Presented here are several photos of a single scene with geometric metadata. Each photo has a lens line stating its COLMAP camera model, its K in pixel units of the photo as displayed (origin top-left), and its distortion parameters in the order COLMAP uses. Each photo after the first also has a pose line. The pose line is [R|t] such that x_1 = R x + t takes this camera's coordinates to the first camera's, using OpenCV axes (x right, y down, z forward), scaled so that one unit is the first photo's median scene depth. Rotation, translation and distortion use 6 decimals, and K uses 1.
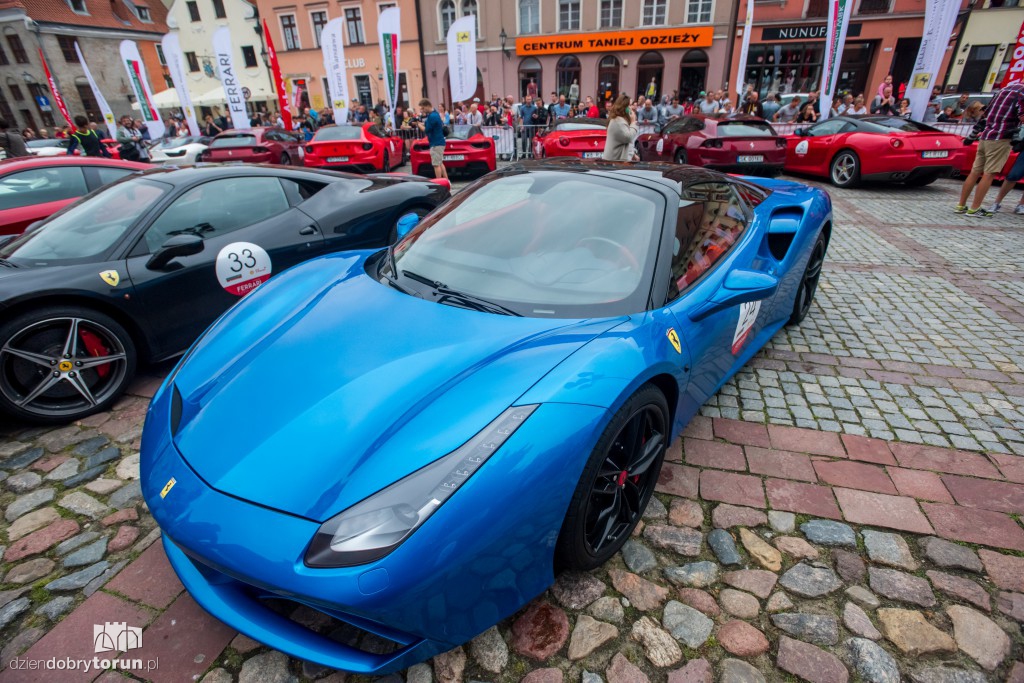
lens RADIAL K [[494.0, 0, 512.0], [0, 494.0, 341.5], [0, 0, 1]] dist [-0.051259, 0.016532]
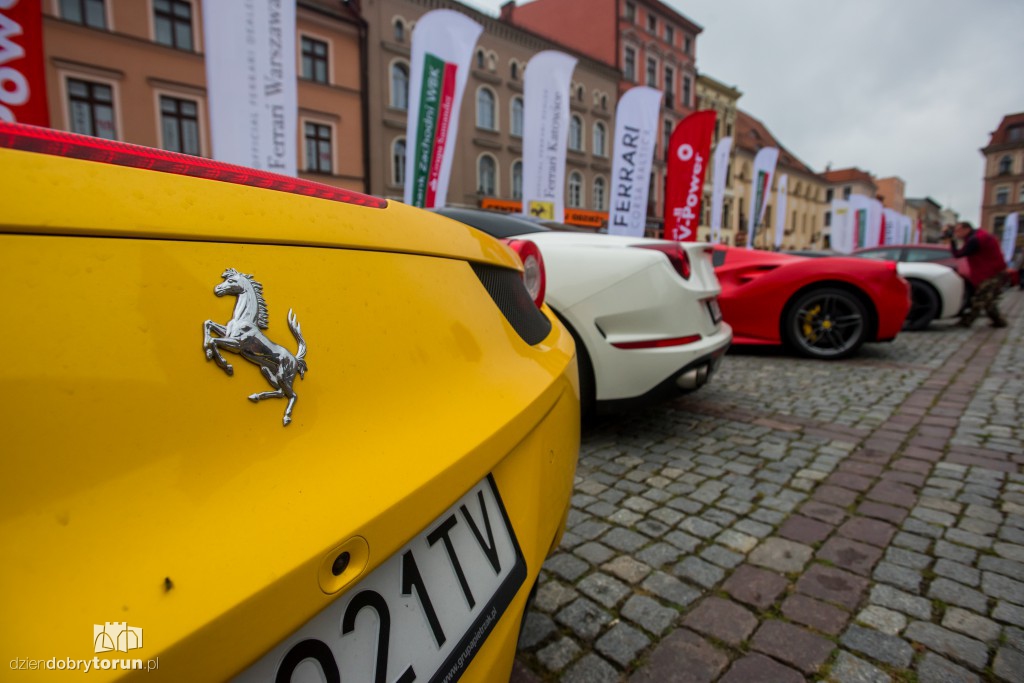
lens RADIAL K [[494.0, 0, 512.0], [0, 494.0, 341.5], [0, 0, 1]] dist [-0.051259, 0.016532]
pose [[0.521913, -0.083381, 0.848914, -0.831657], [0.383027, 0.912143, -0.145894, -0.244075], [-0.762166, 0.401301, 0.507997, 0.650025]]
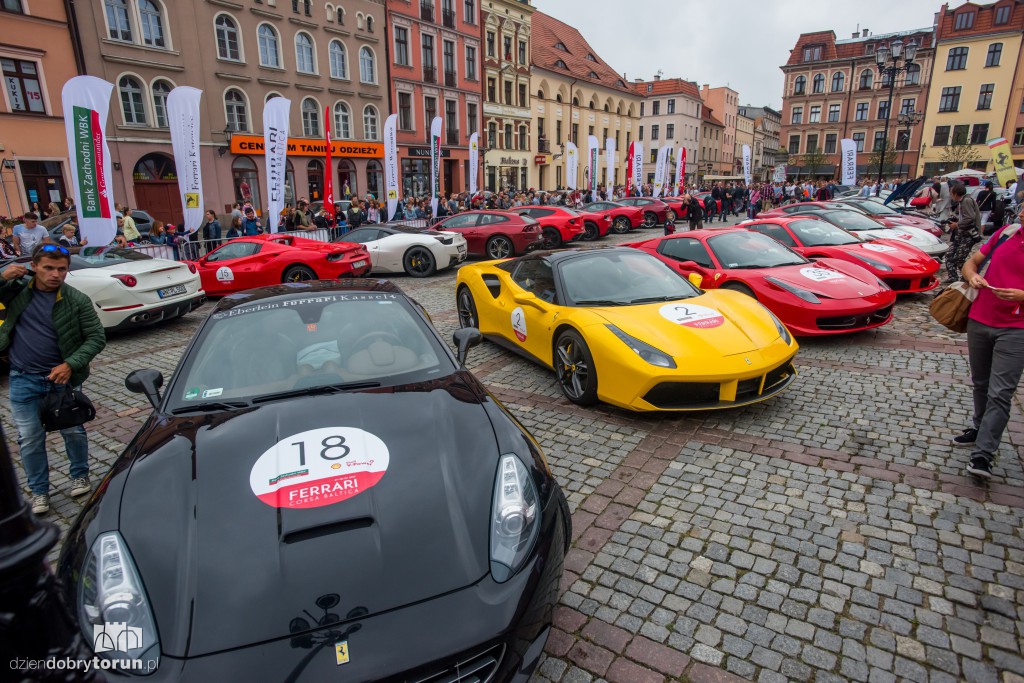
lens RADIAL K [[585.4, 0, 512.0], [0, 585.4, 341.5], [0, 0, 1]] dist [-0.044997, 0.034709]
pose [[0.294341, -0.222863, 0.929352, -0.998235], [0.439792, 0.894936, 0.075321, -0.147568], [-0.848497, 0.386551, 0.361430, 0.348028]]
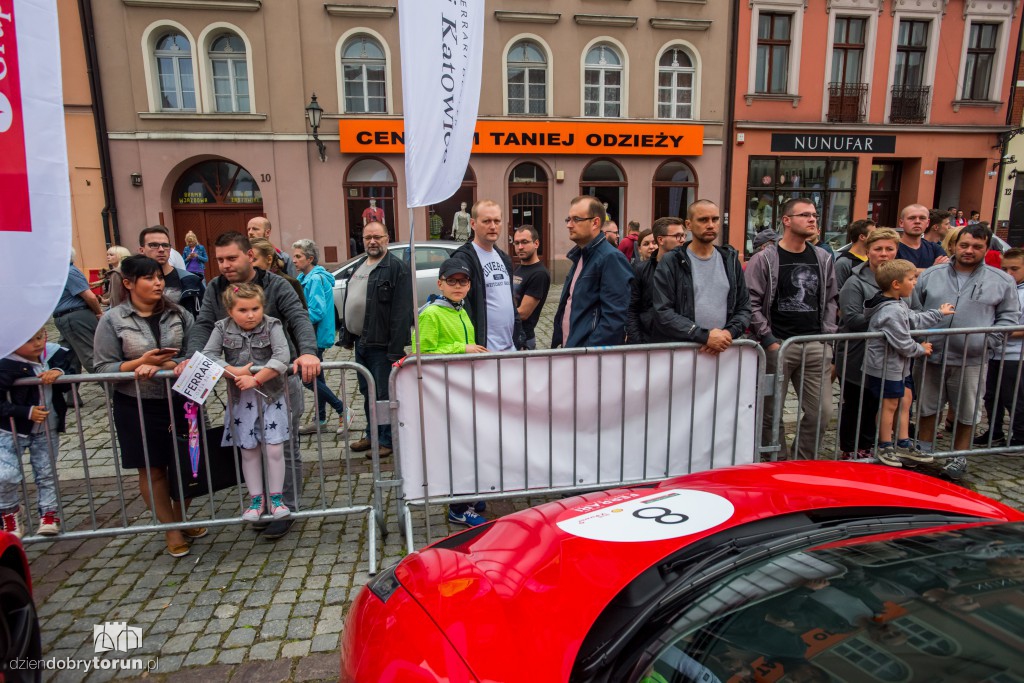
lens RADIAL K [[585.4, 0, 512.0], [0, 585.4, 341.5], [0, 0, 1]] dist [-0.044997, 0.034709]
pose [[0.893720, -0.060534, 0.444523, -0.116786], [0.190403, 0.948369, -0.253661, -0.260388], [-0.406216, 0.311340, 0.859102, 0.552162]]
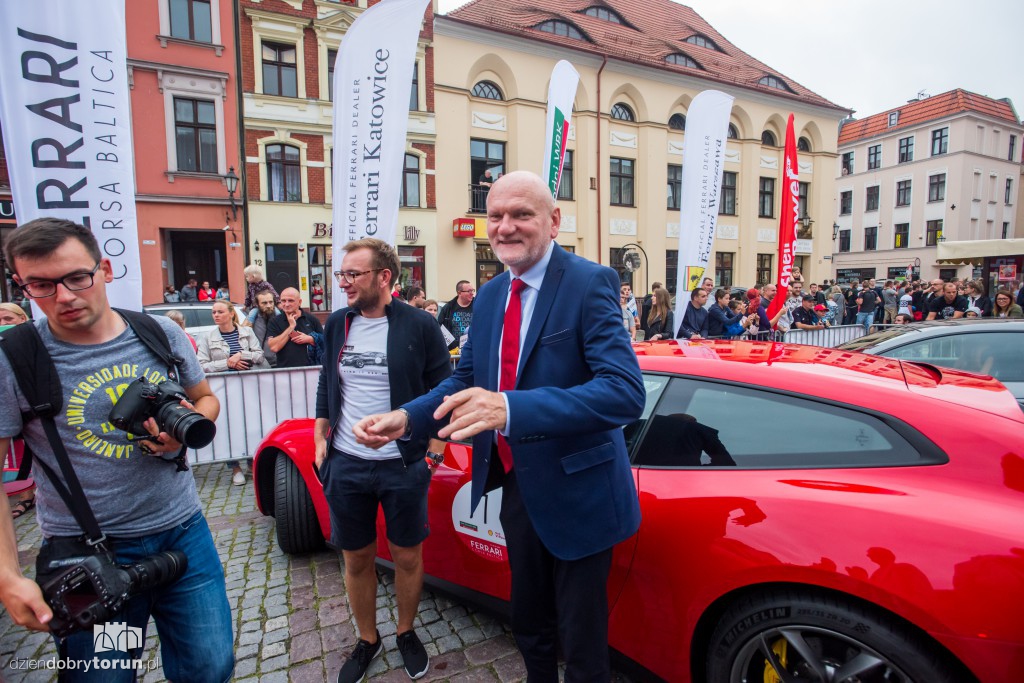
lens RADIAL K [[508.4, 0, 512.0], [0, 508.4, 341.5], [0, 0, 1]] dist [-0.059020, 0.024421]
pose [[0.737738, -0.044382, 0.673627, 0.629144], [0.299384, 0.915857, -0.267536, -0.142053], [-0.605072, 0.399044, 0.688950, 0.257657]]
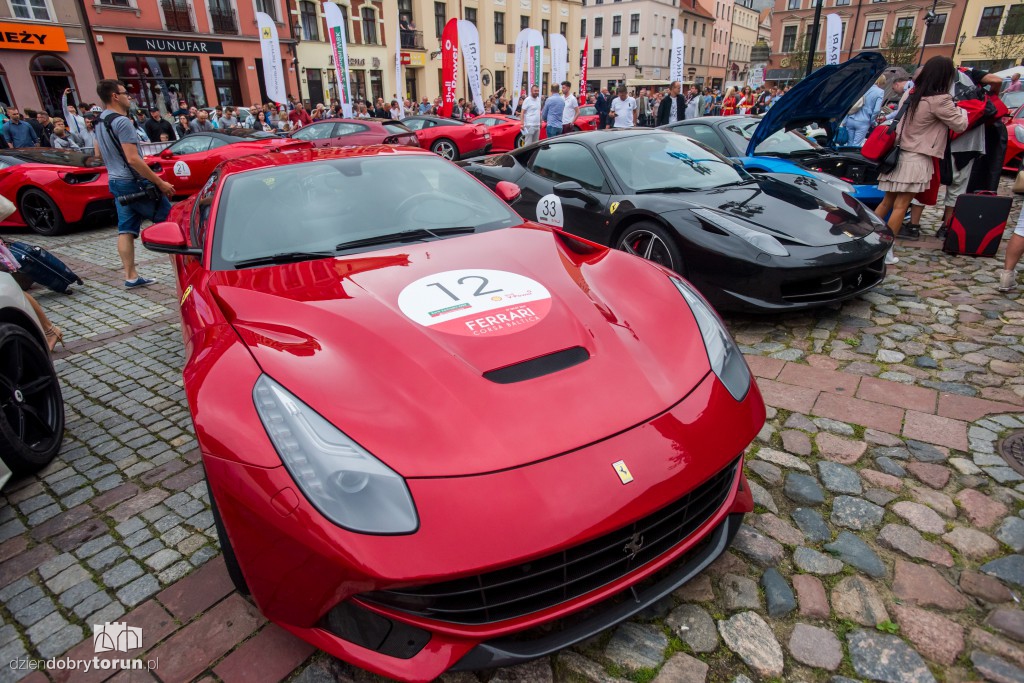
lens RADIAL K [[585.4, 0, 512.0], [0, 585.4, 341.5], [0, 0, 1]] dist [-0.044997, 0.034709]
pose [[0.320742, -0.345204, 0.882020, -0.354288], [0.437948, 0.879747, 0.185057, -0.046396], [-0.839837, 0.326923, 0.433353, 0.127026]]
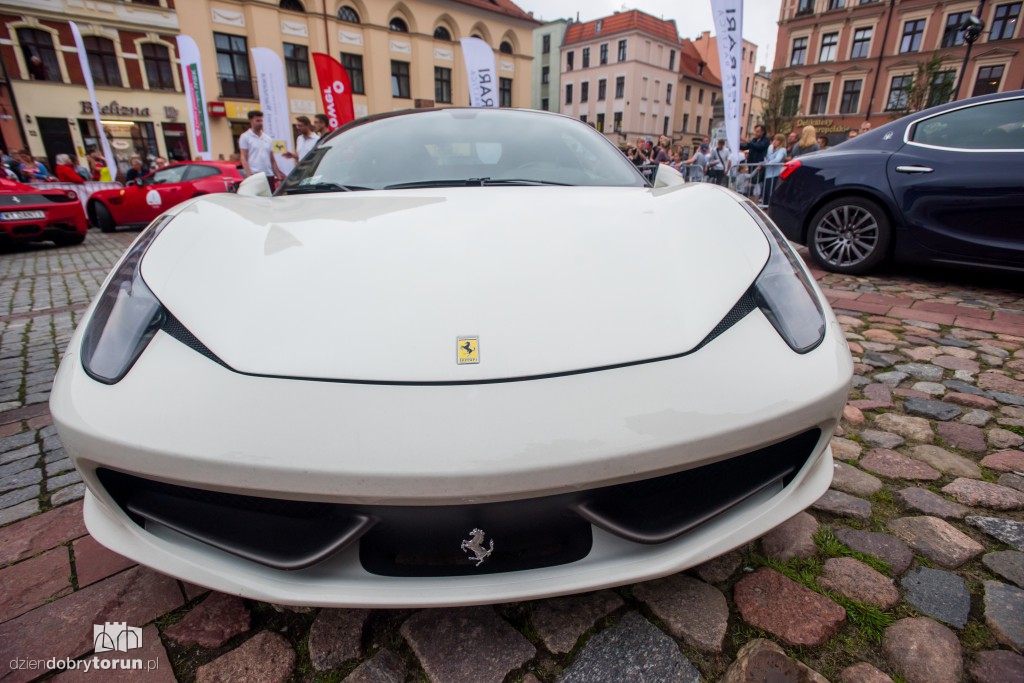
lens RADIAL K [[487.3, 0, 512.0], [0, 487.3, 341.5], [0, 0, 1]] dist [-0.051778, 0.015520]
pose [[0.478392, -0.265437, 0.837069, 0.467265], [0.385075, 0.920097, 0.071692, 0.058622], [-0.789214, 0.288037, 0.542379, -0.082970]]
